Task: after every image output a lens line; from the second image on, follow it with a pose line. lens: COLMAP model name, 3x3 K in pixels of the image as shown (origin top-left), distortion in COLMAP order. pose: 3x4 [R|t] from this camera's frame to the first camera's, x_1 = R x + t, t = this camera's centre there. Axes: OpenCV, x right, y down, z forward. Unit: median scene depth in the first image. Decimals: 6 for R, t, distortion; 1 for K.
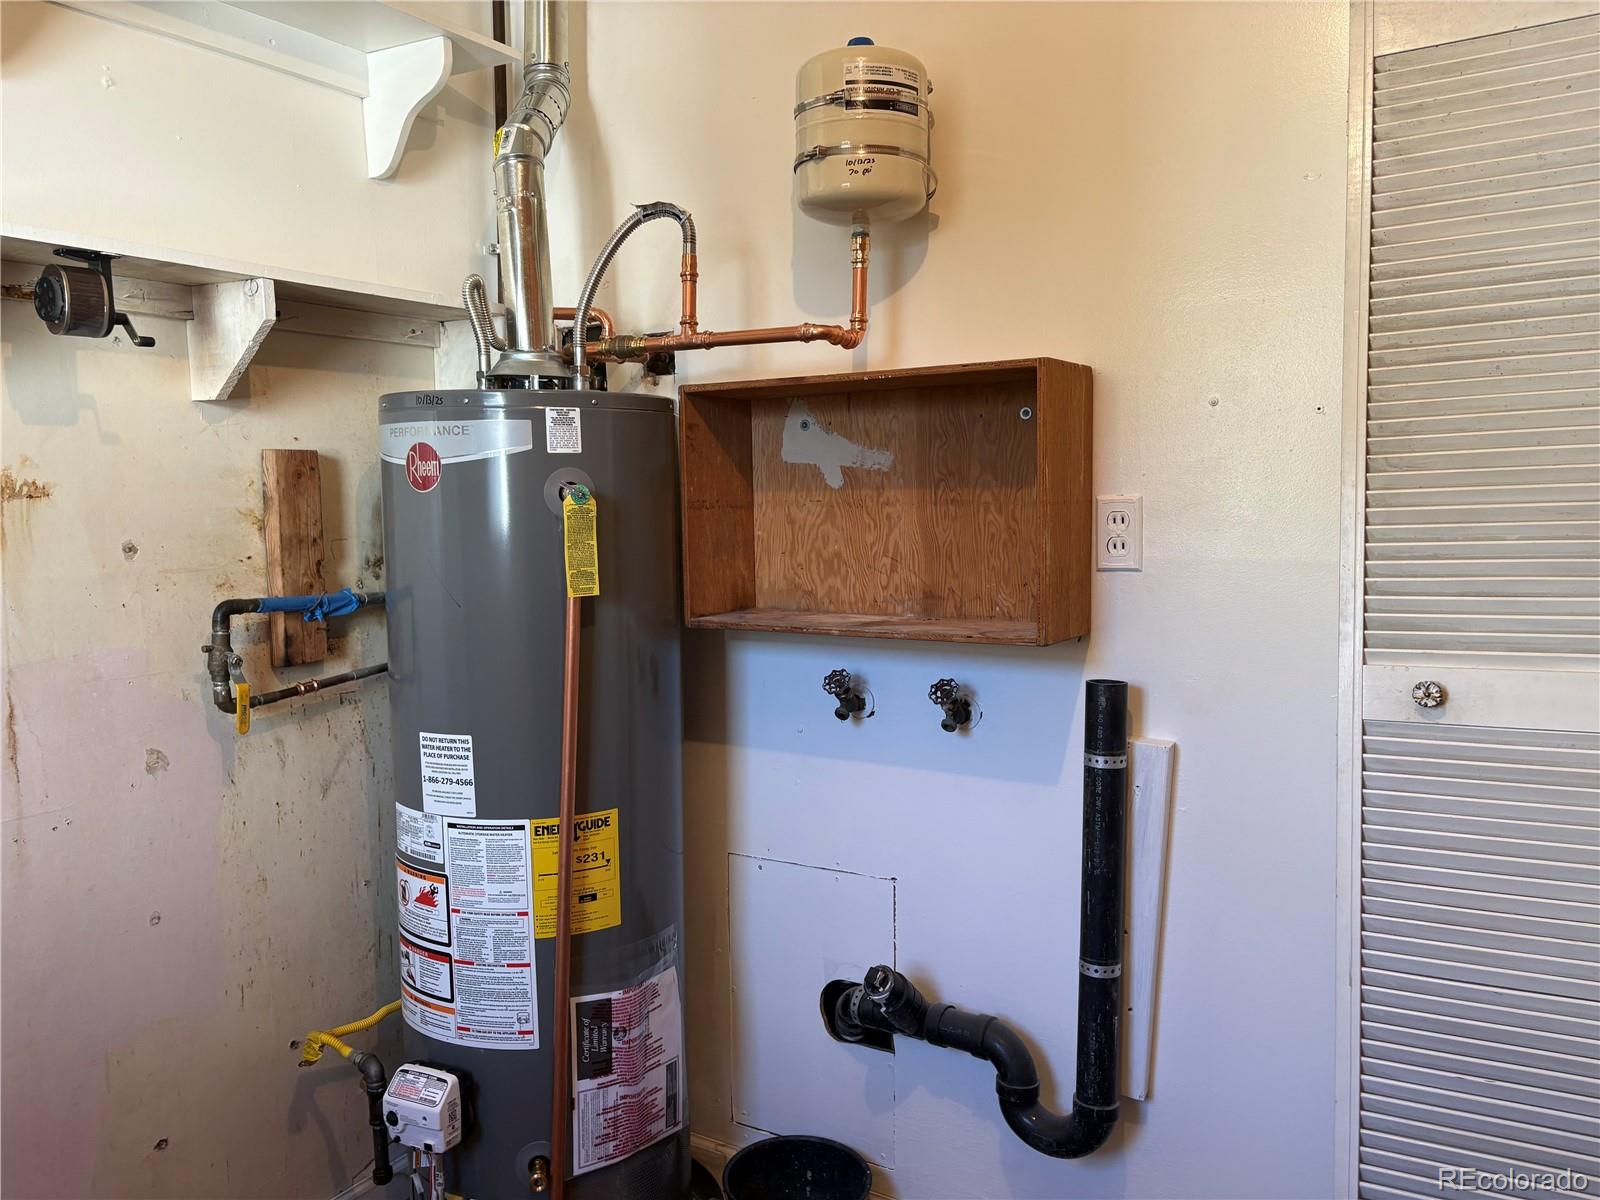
lens RADIAL K [[1196.6, 0, 800.8], [0, 1196.6, 579.8], [0, 0, 1]] dist [0.017959, 0.003260]
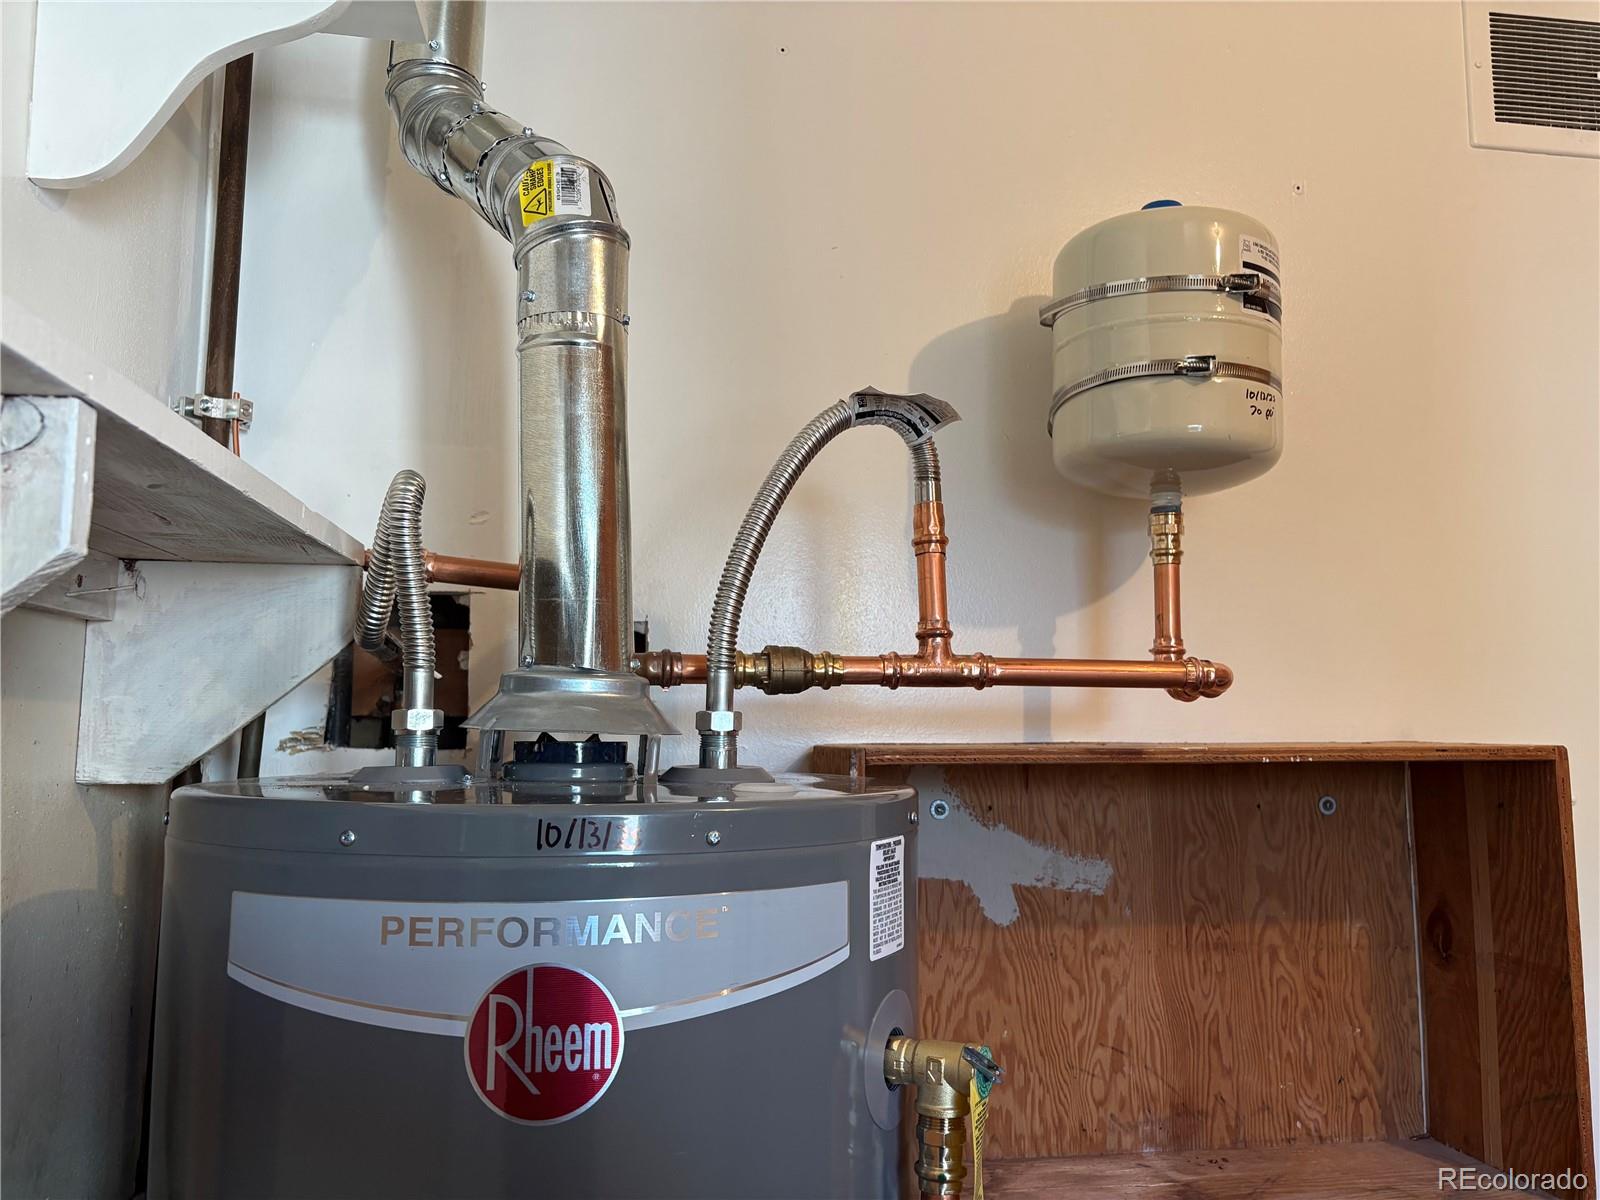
lens RADIAL K [[1196.6, 0, 800.8], [0, 1196.6, 579.8], [0, 0, 1]] dist [0.017959, 0.003260]
pose [[0.774919, 0.090122, 0.625603, -0.435045], [0.039137, 0.981042, -0.189804, -0.139460], [-0.630848, 0.171567, 0.756701, 0.633466]]
